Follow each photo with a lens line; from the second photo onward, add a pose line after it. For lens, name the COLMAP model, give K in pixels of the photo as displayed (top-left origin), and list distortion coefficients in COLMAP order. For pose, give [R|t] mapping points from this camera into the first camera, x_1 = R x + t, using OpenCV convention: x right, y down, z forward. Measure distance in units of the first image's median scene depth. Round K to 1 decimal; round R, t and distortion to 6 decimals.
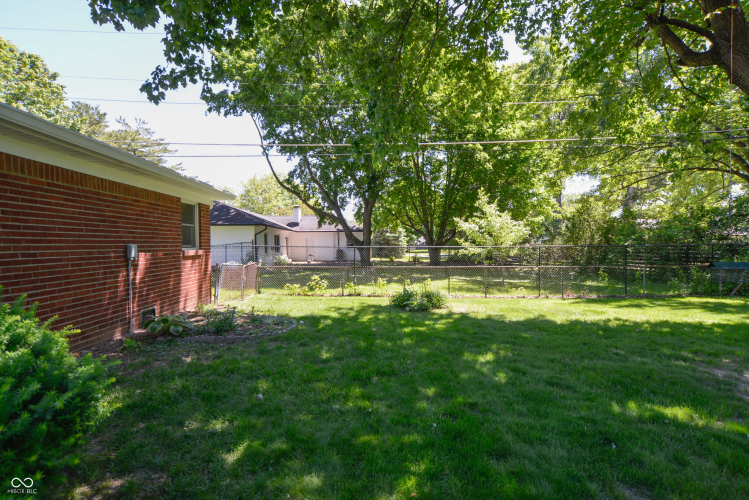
lens RADIAL K [[370.9, 0, 381.4], [0, 370.9, 255.8], [0, 0, 1]] dist [-0.018901, 0.013656]
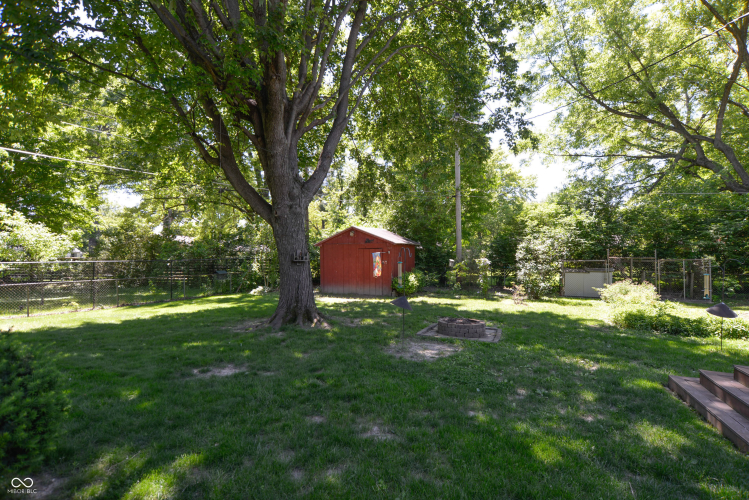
lens RADIAL K [[370.9, 0, 381.4], [0, 370.9, 255.8], [0, 0, 1]] dist [-0.018901, 0.013656]
pose [[0.438783, 0.009259, 0.898545, -0.091679], [0.022104, 0.999533, -0.021093, -0.000873], [-0.898321, 0.029117, 0.438373, -0.119987]]
